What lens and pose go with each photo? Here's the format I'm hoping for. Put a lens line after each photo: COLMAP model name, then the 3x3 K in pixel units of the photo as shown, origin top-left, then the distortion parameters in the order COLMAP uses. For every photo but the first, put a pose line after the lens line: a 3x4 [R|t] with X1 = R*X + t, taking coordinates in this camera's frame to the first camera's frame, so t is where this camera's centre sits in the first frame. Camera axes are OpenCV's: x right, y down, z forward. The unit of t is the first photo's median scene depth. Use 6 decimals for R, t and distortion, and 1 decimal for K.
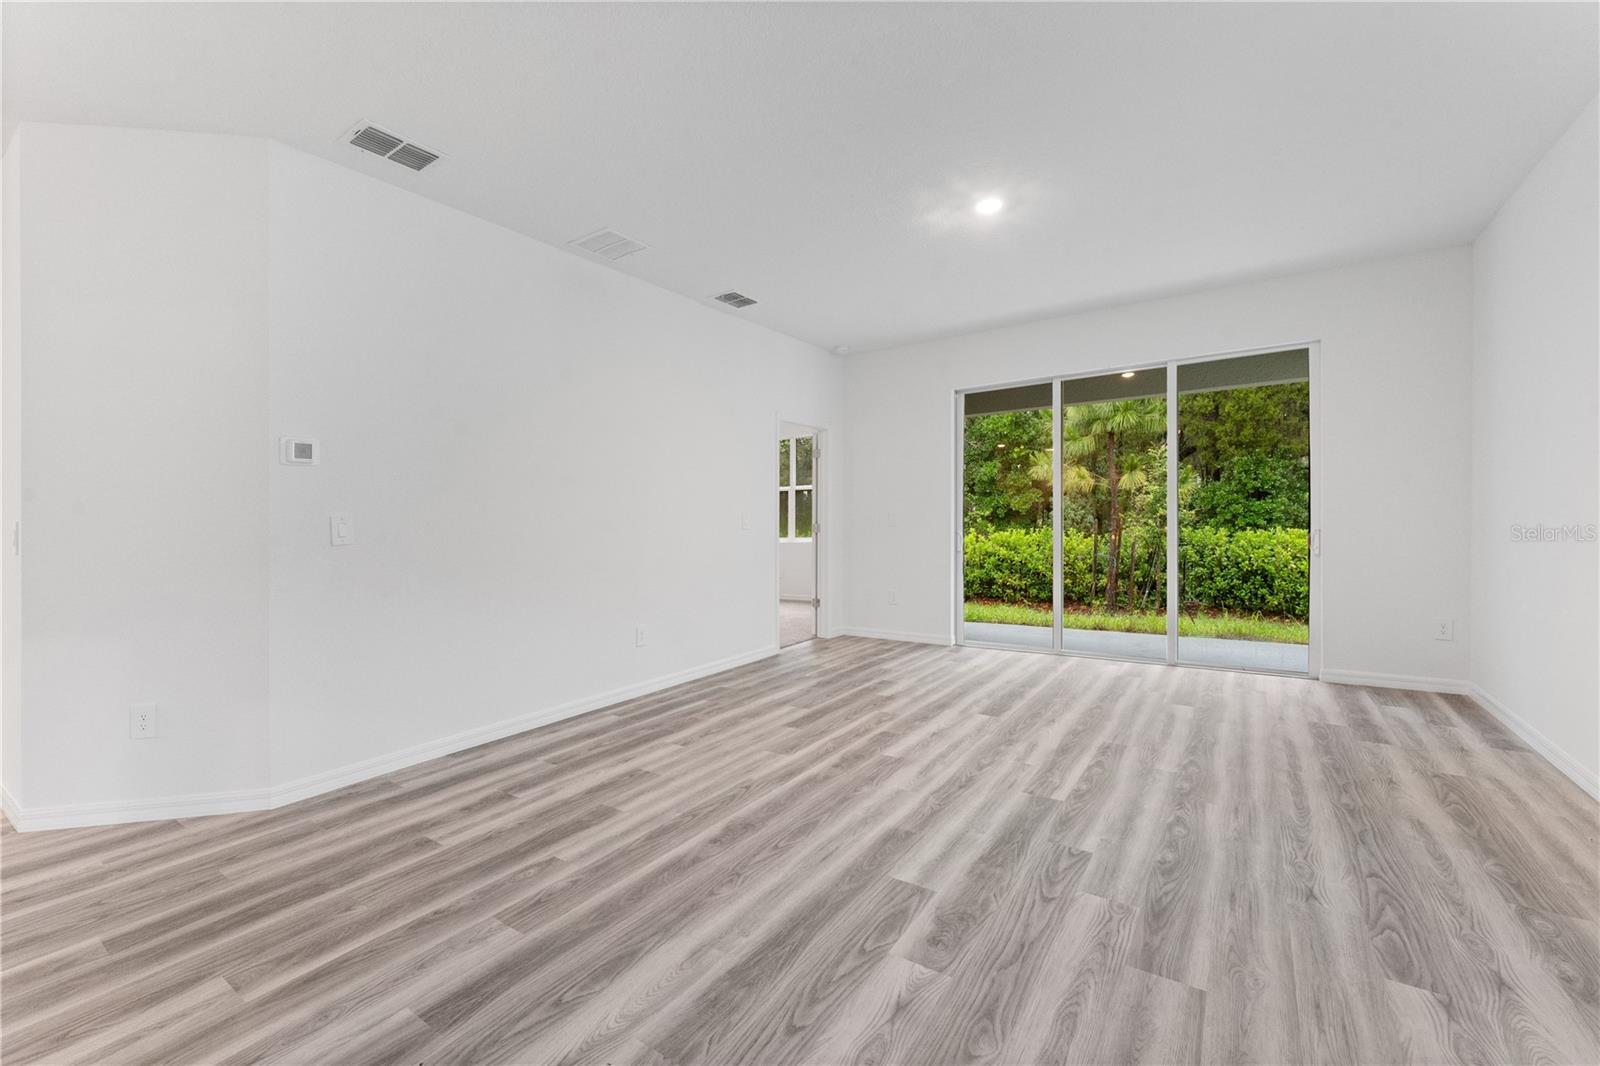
lens RADIAL K [[672.6, 0, 793.8], [0, 672.6, 501.7], [0, 0, 1]] dist [-0.000473, -0.000314]
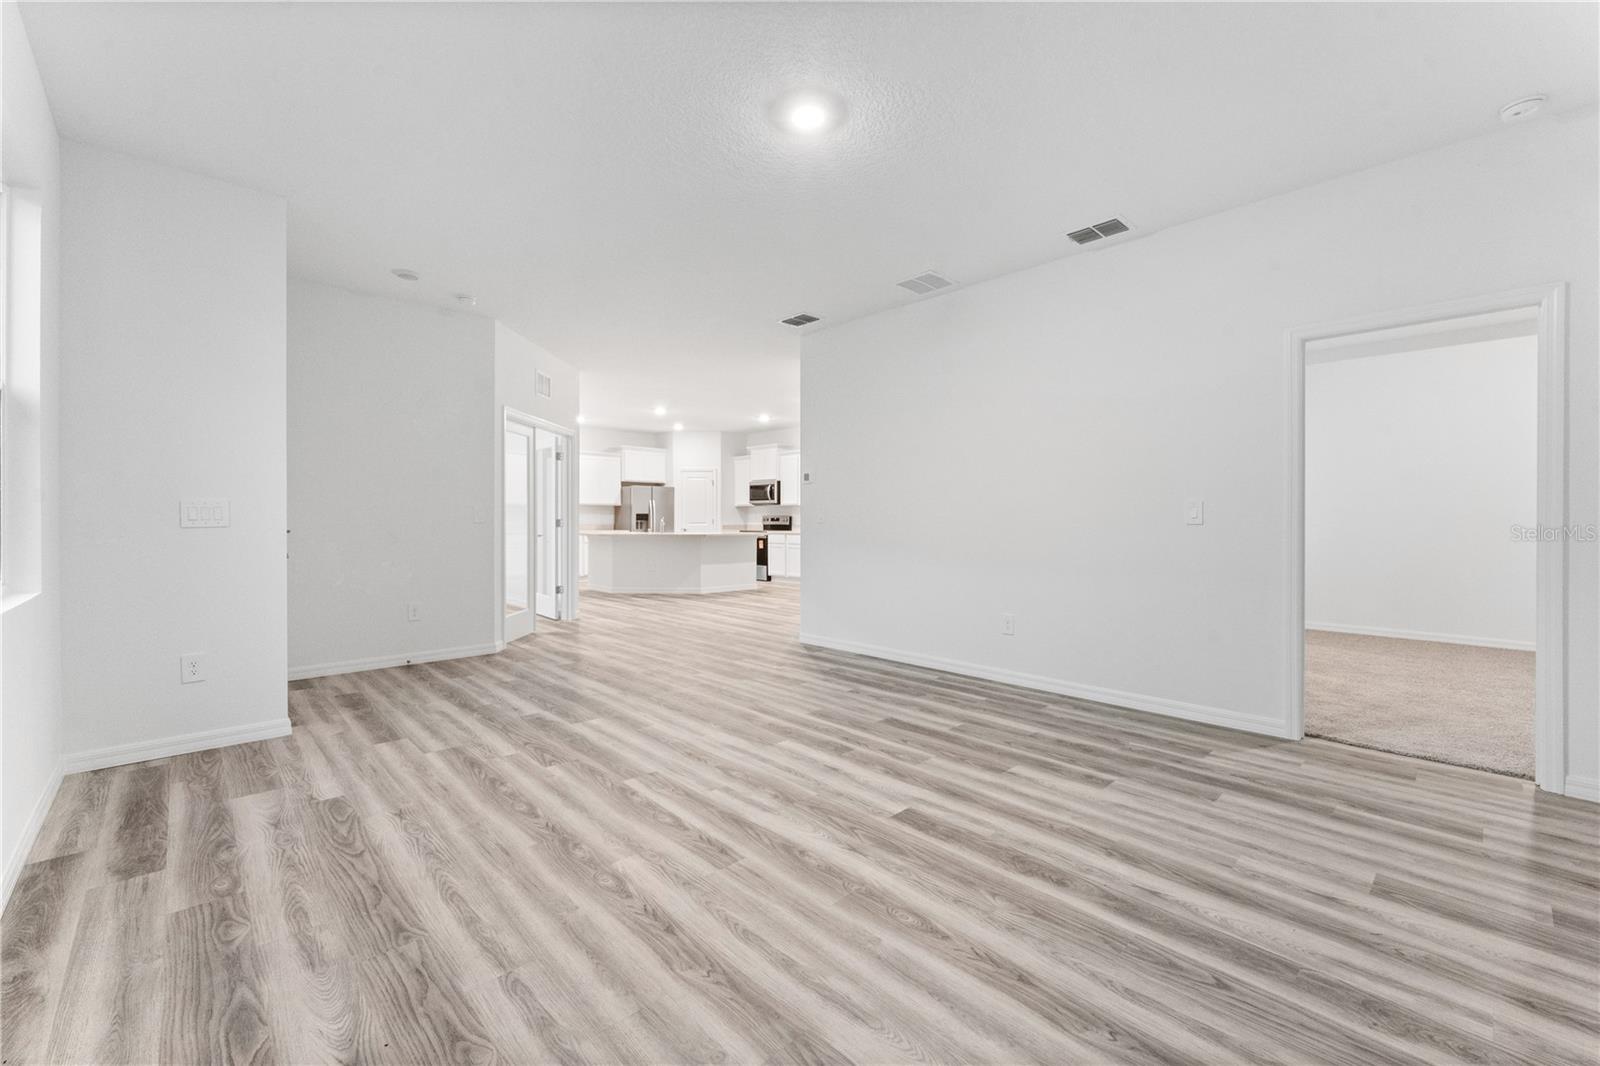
lens RADIAL K [[648.0, 0, 791.6], [0, 648.0, 518.2], [0, 0, 1]] dist [-0.000067, -0.000167]
pose [[-0.220383, 0.019854, -0.975211, 1.139089], [0.031168, 0.999426, 0.013304, 0.018036], [0.974915, -0.027463, -0.220876, 1.277663]]
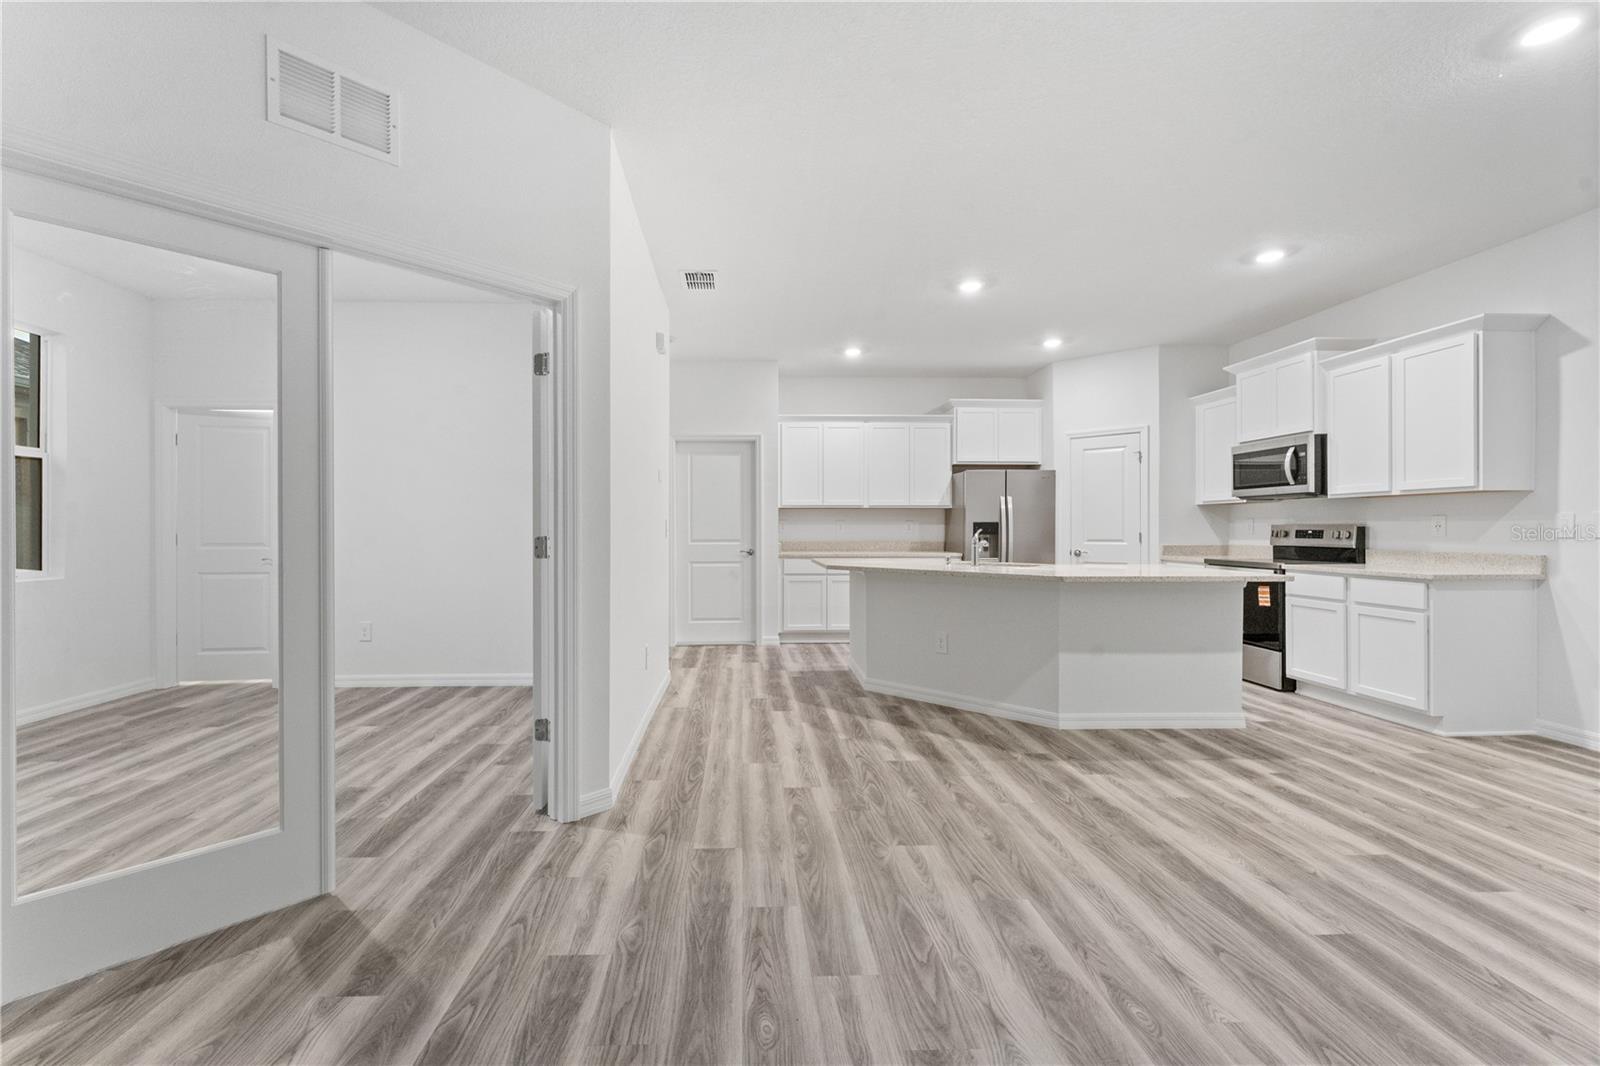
lens RADIAL K [[662.9, 0, 766.1], [0, 662.9, 529.3], [0, 0, 1]] dist [0.000406, 0.000097]
pose [[-0.805654, 0.019848, -0.592054, -0.623066], [0.032011, 0.999437, -0.010053, 0.036265], [0.591521, -0.027051, -0.805835, 0.837472]]
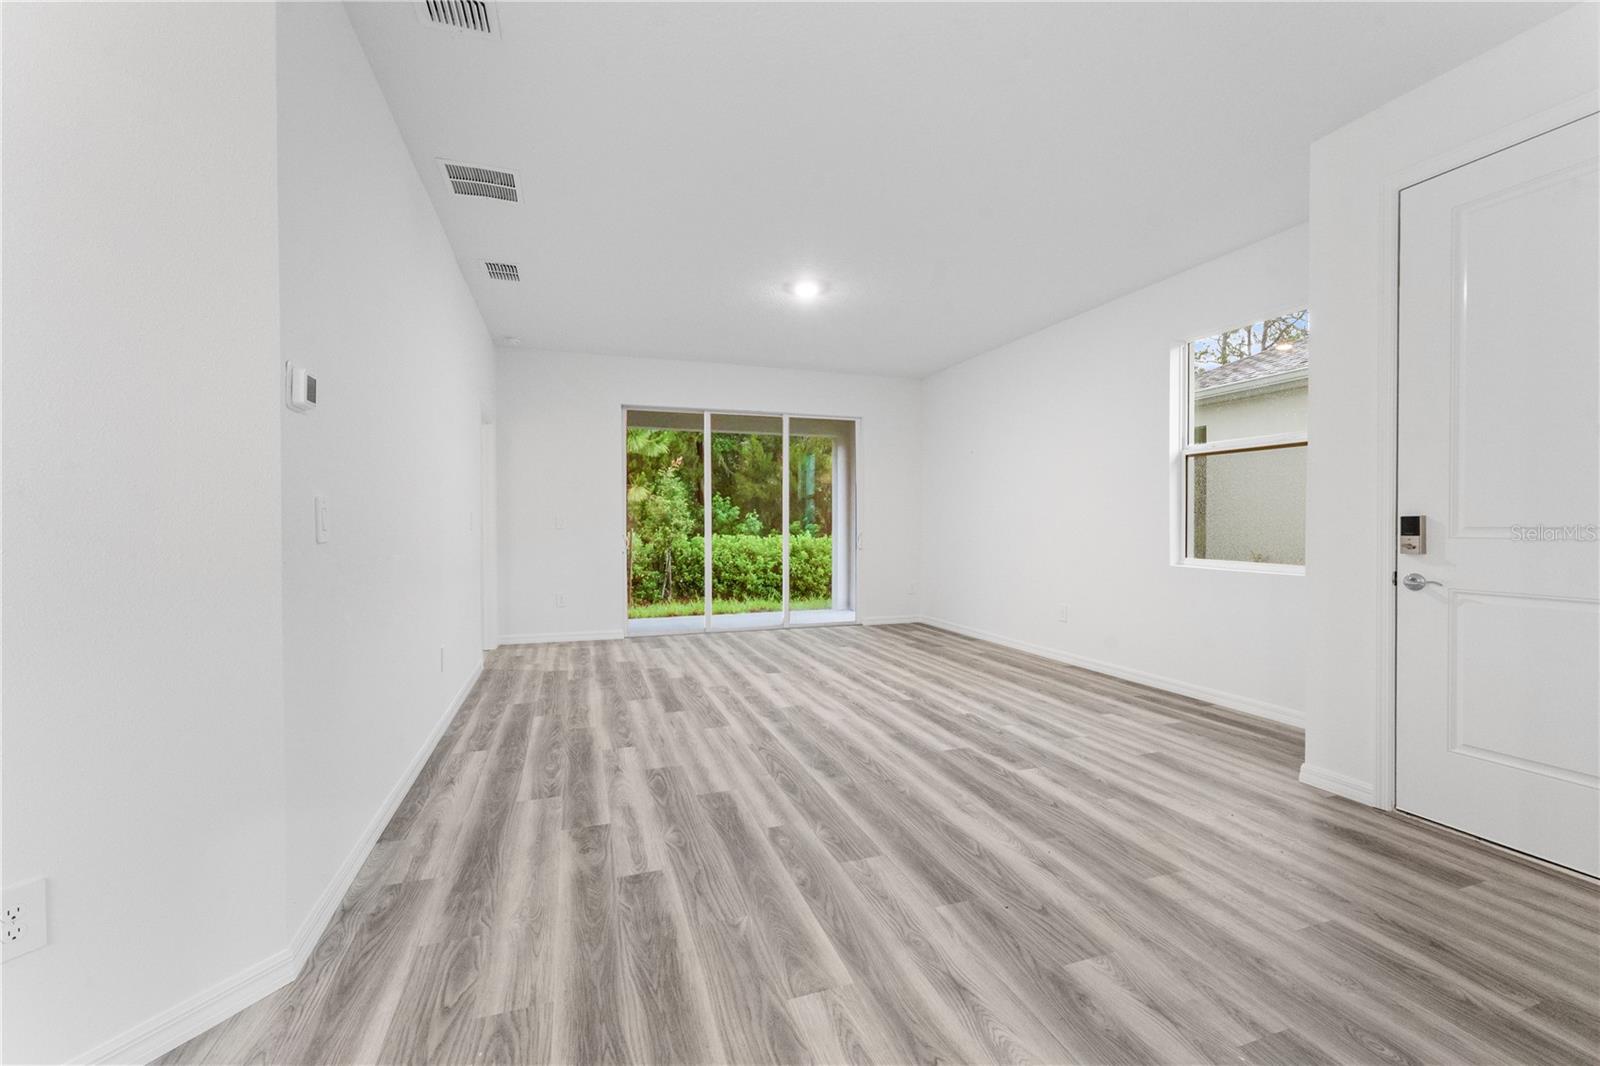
lens RADIAL K [[647.5, 0, 803.9], [0, 647.5, 487.5], [0, 0, 1]] dist [-0.000761, -0.000261]
pose [[0.591237, 0.062517, 0.804071, -0.880147], [-0.033209, 0.998033, -0.053179, 0.024807], [-0.805814, 0.004739, 0.592150, 0.245341]]
